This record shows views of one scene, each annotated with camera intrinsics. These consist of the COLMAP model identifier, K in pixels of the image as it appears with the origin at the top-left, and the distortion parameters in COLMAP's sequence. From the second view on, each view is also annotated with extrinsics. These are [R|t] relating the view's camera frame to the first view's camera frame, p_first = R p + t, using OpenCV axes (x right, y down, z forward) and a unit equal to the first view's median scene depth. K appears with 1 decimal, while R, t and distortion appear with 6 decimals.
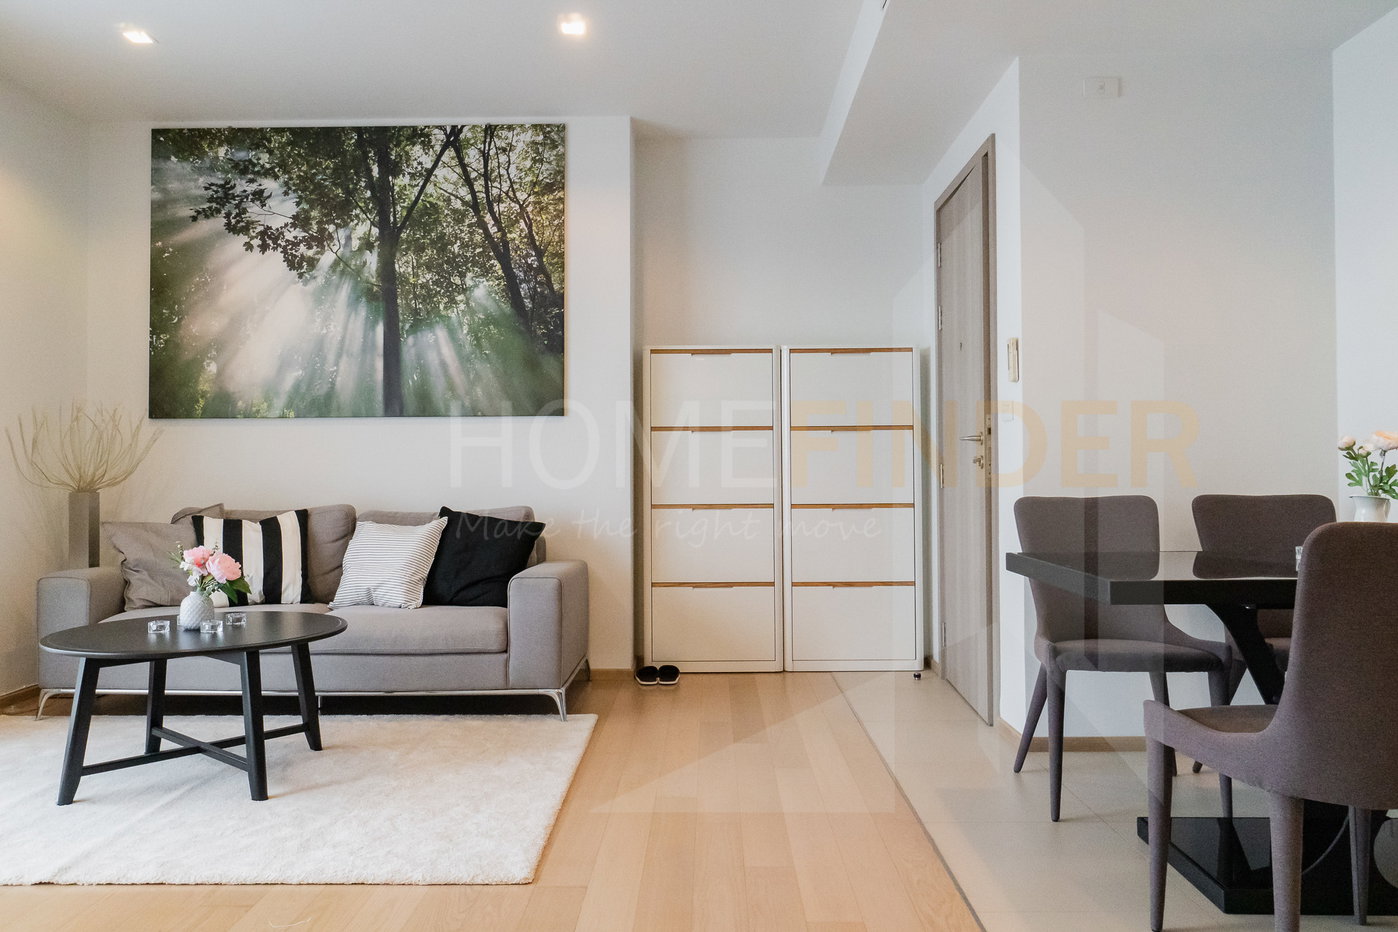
lens RADIAL K [[1022.6, 0, 698.0], [0, 1022.6, 470.9], [0, 0, 1]] dist [0.005784, 0.003091]
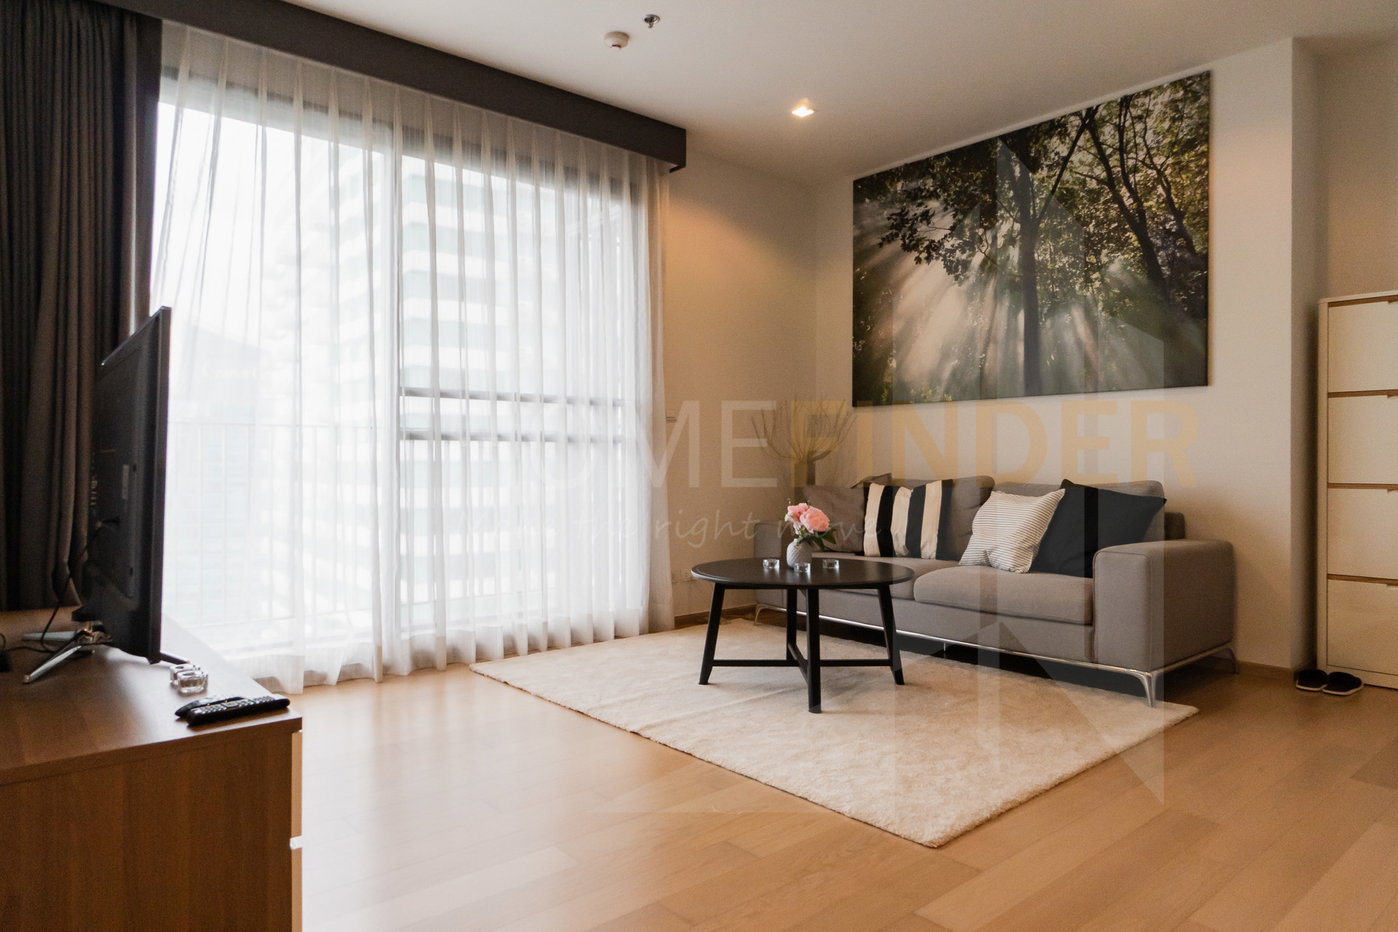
lens RADIAL K [[867.1, 0, 700.8], [0, 867.1, 464.0], [0, 0, 1]] dist [0.011467, -0.000507]
pose [[0.681404, 0.007293, -0.731871, 0.137134], [0.000661, 0.999944, 0.010580, 0.009301], [0.731907, -0.007693, 0.681361, 0.119798]]
